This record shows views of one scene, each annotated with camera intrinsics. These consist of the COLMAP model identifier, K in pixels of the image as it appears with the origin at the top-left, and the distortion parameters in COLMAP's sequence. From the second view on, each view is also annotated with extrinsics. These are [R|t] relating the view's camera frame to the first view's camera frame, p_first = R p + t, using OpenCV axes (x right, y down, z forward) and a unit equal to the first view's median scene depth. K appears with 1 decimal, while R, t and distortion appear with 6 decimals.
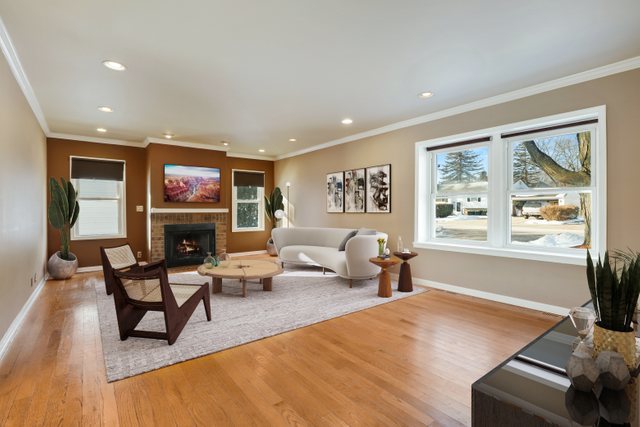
lens RADIAL K [[300.5, 0, 311.7], [0, 300.5, 210.3], [0, 0, 1]] dist [-0.010986, 0.002150]
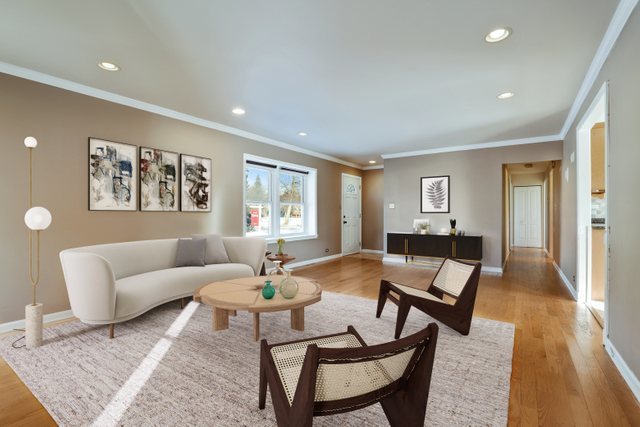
lens RADIAL K [[293.2, 0, 321.5], [0, 293.2, 216.0], [0, 0, 1]] dist [-0.021618, 0.007353]
pose [[-0.338953, 0.008009, 0.940769, -0.603105], [0.000152, 0.999964, -0.008459, 0.023796], [-0.940803, -0.002724, -0.338942, 0.840711]]
